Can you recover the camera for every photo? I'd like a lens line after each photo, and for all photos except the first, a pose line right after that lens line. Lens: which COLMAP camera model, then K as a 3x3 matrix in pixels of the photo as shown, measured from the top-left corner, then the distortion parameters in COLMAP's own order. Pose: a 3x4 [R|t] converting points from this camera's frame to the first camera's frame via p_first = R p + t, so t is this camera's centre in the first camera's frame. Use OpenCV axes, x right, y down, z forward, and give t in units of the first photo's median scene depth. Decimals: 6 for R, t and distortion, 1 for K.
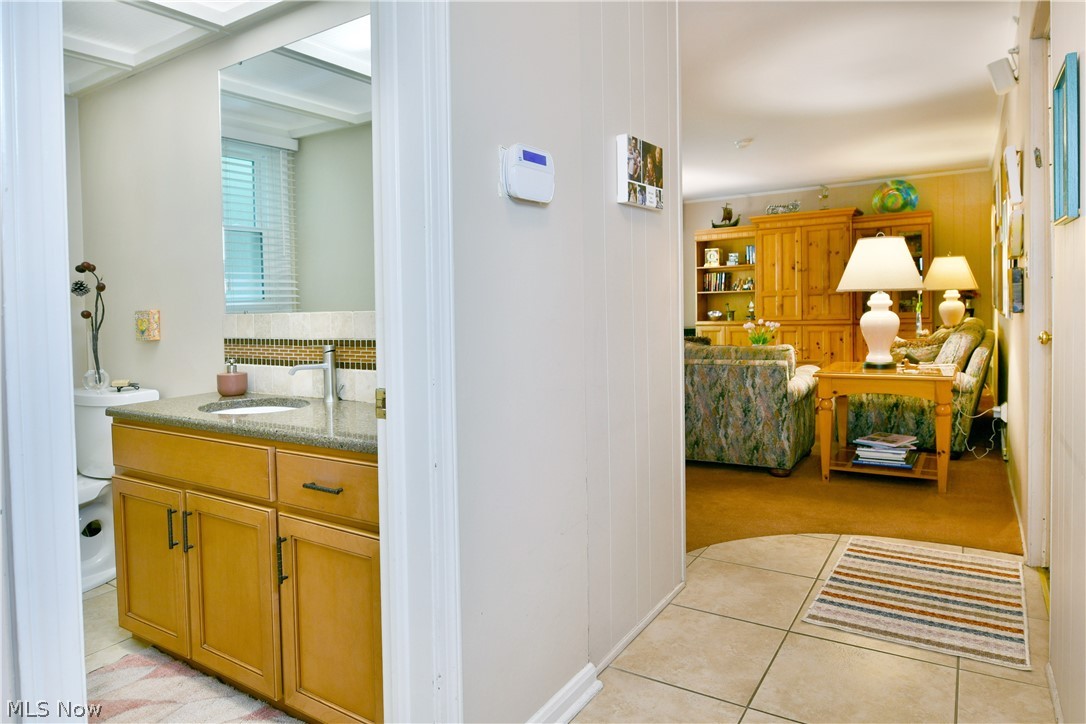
lens RADIAL K [[672.6, 0, 485.1], [0, 672.6, 335.6], [0, 0, 1]] dist [-0.002403, -0.003959]
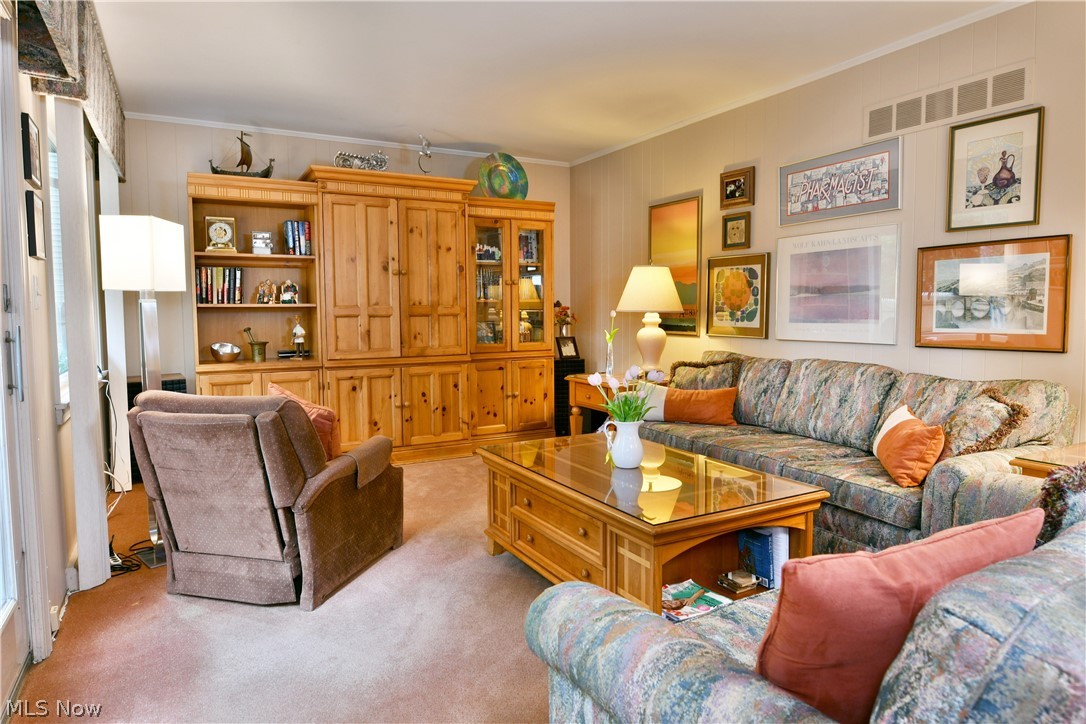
lens RADIAL K [[670.4, 0, 531.3], [0, 670.4, 361.3], [0, 0, 1]] dist [-0.005902, -0.002351]
pose [[0.426041, -0.043181, 0.903673, -0.016571], [0.035724, 0.998884, 0.030888, -0.035072], [-0.903998, 0.019123, 0.427108, 0.671817]]
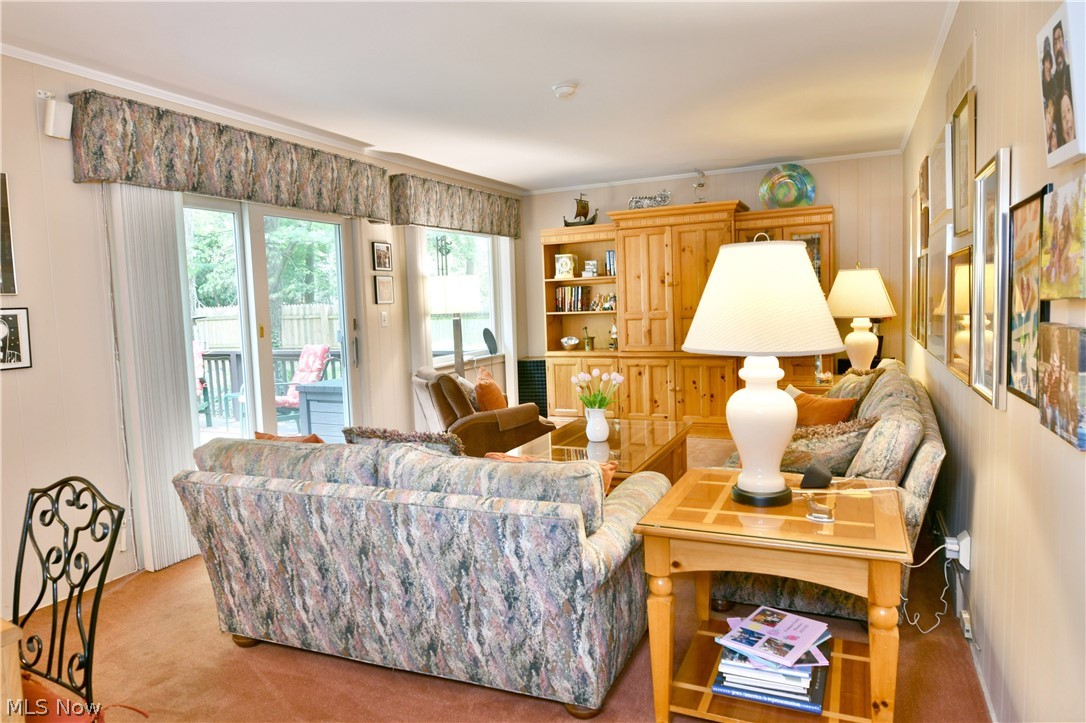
lens RADIAL K [[670.4, 0, 531.3], [0, 670.4, 360.8], [0, 0, 1]] dist [-0.005902, -0.002351]
pose [[0.983209, -0.026389, 0.180564, 0.187591], [0.019759, 0.999066, 0.038421, -0.046317], [-0.181409, -0.034208, 0.982813, 0.307705]]
